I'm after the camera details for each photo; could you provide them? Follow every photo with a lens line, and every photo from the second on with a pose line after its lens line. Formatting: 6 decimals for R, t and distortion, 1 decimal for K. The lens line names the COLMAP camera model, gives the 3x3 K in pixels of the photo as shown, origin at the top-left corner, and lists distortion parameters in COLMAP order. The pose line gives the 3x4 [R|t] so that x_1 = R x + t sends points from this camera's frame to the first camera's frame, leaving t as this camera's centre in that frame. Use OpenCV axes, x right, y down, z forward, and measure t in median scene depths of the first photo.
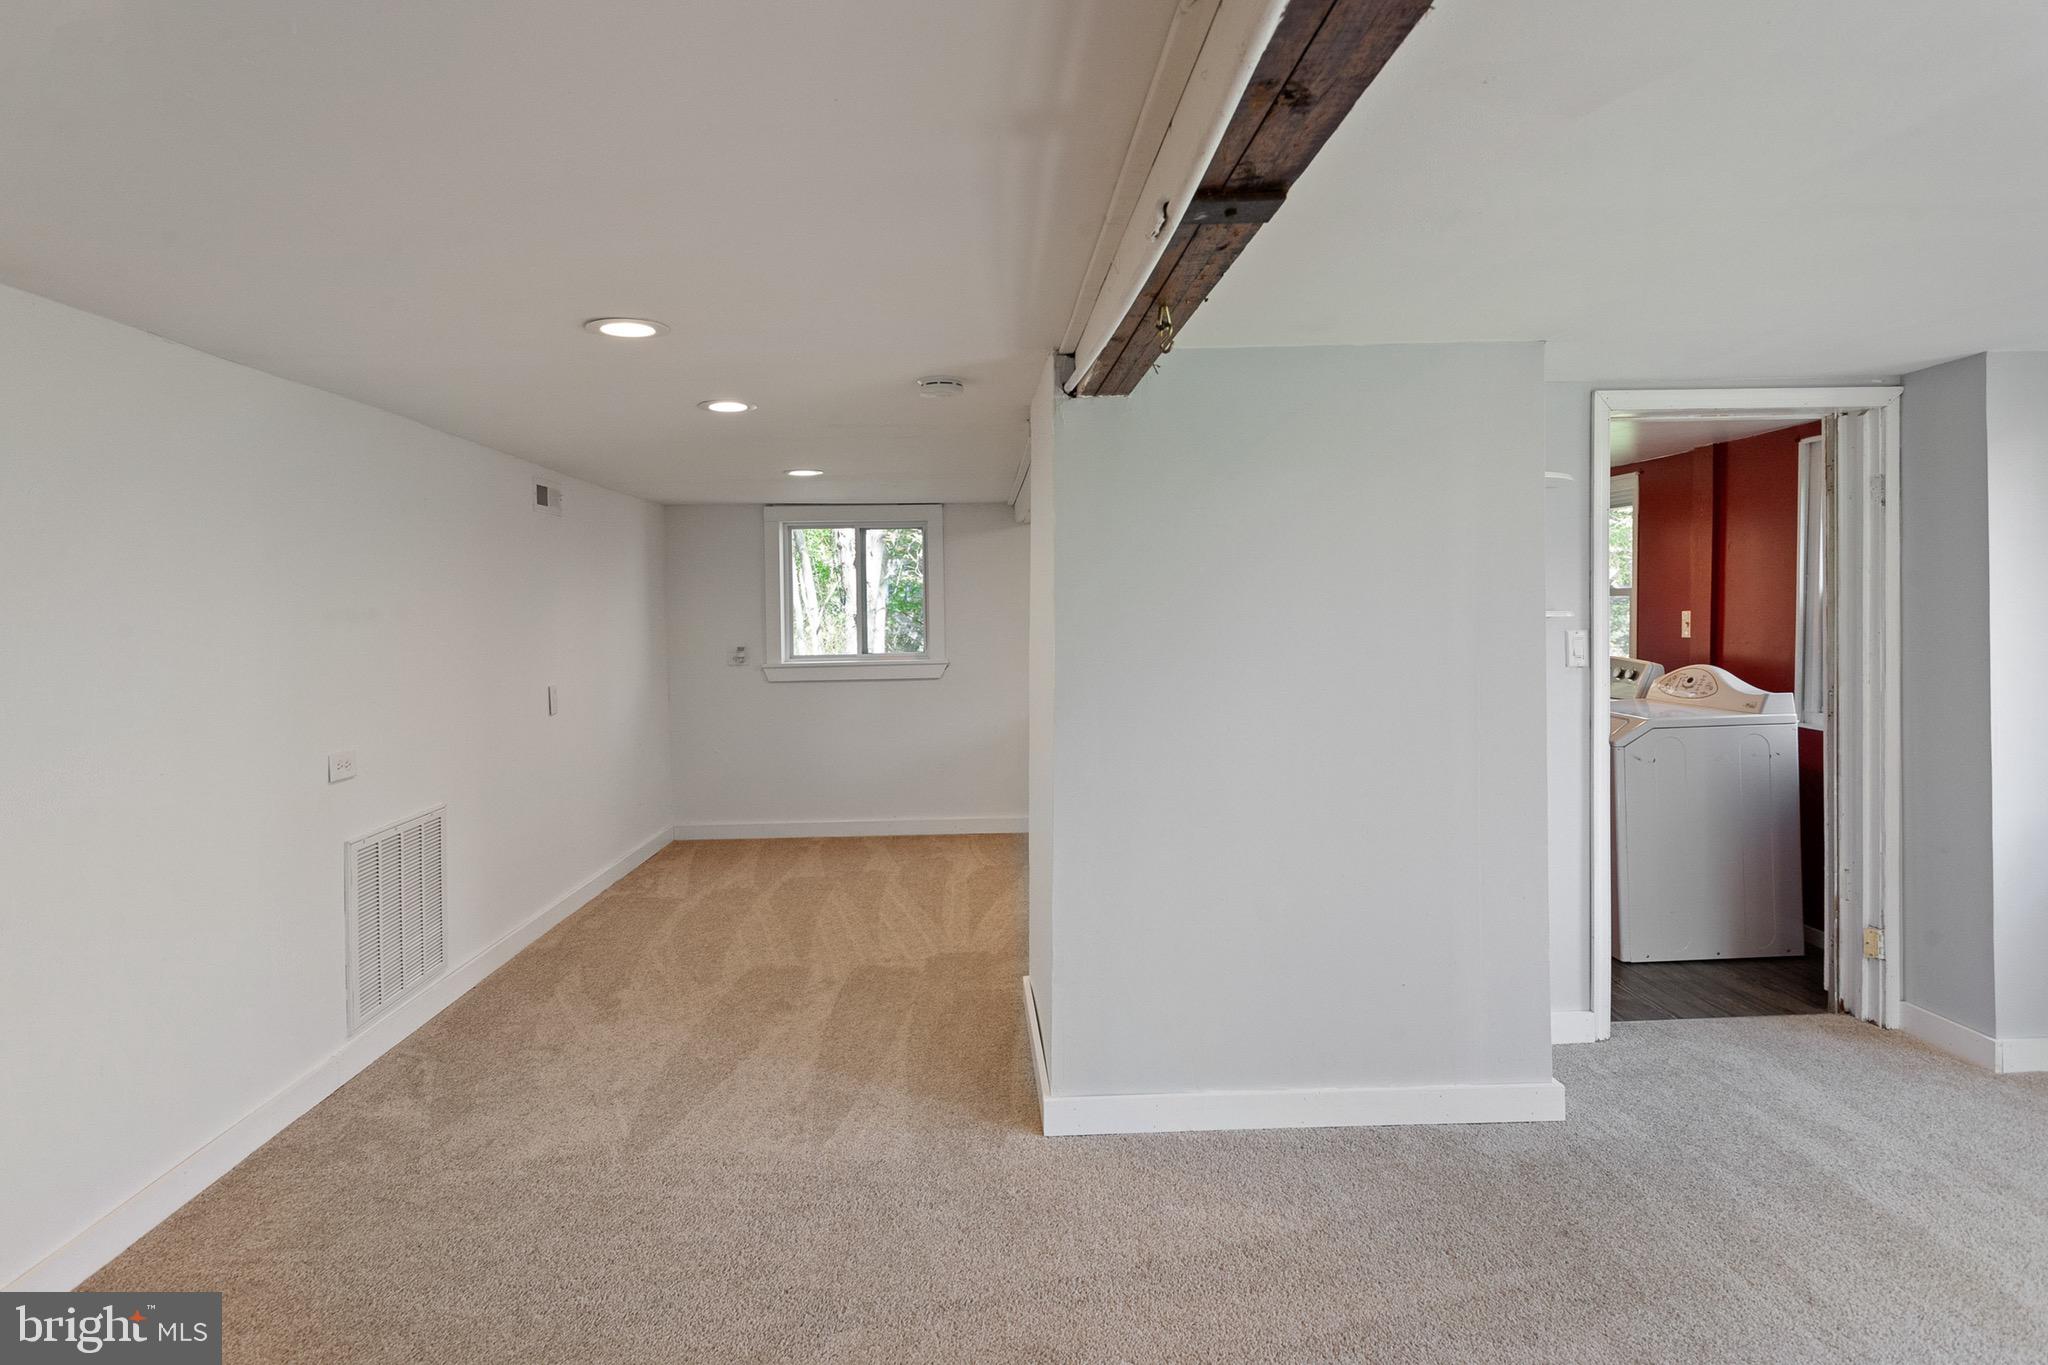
lens RADIAL K [[1042.2, 0, 1036.5], [0, 1042.2, 614.9], [0, 0, 1]] dist [0.001528, 0.001314]
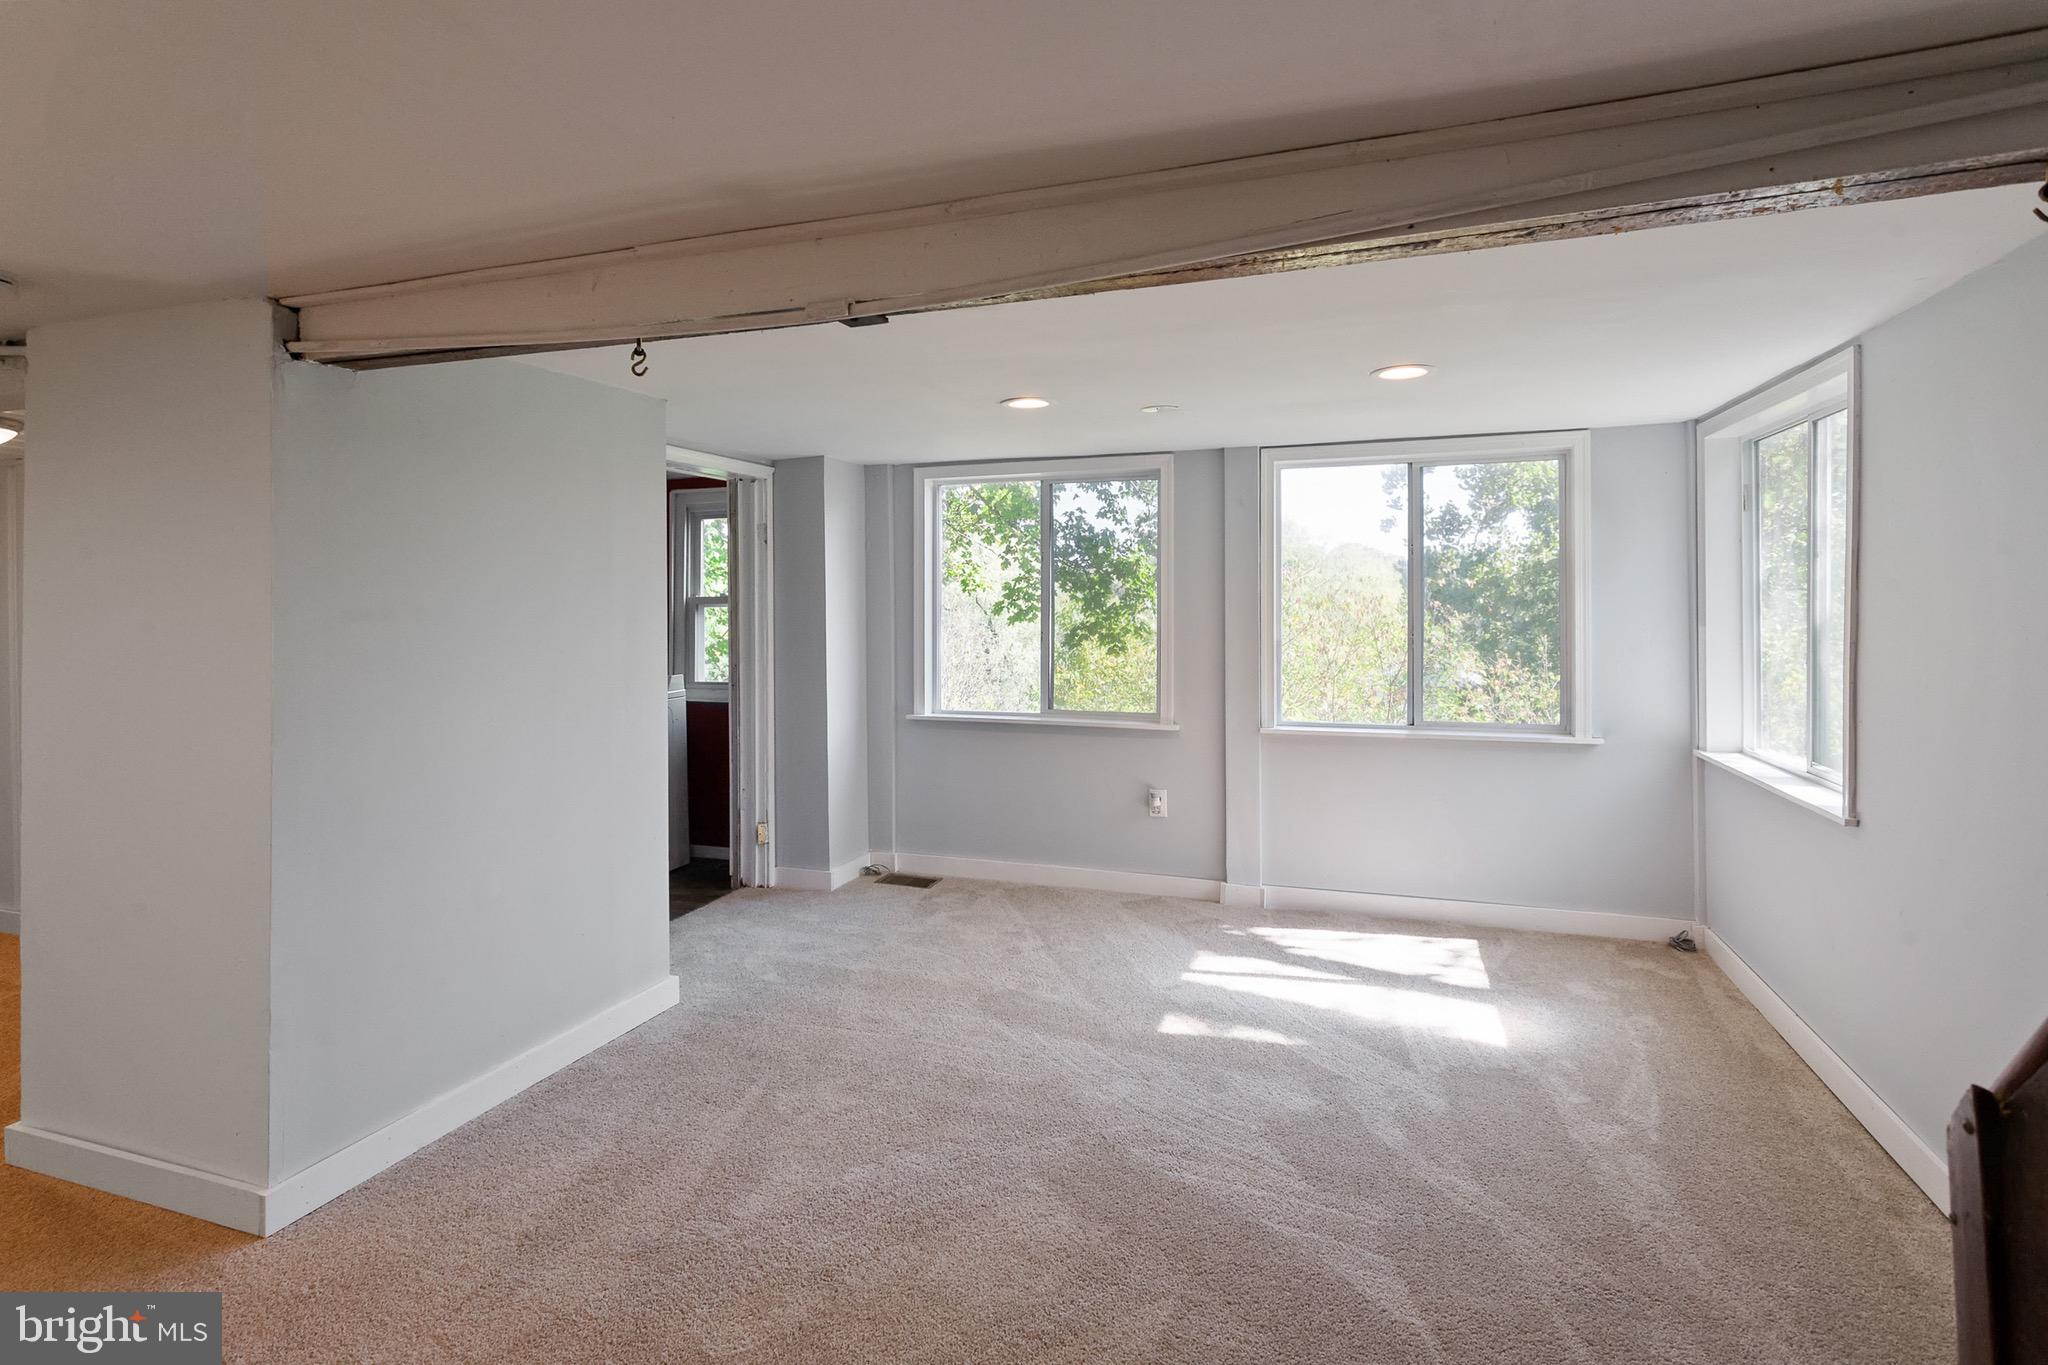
lens RADIAL K [[1011.5, 0, 994.7], [0, 1011.5, 614.5], [0, 0, 1]] dist [0.000099, 0.001603]
pose [[0.392448, 0.001299, 0.919773, -0.398023], [0.014604, 0.999864, -0.007644, 0.014140], [-0.919658, 0.016432, 0.392375, 0.110206]]
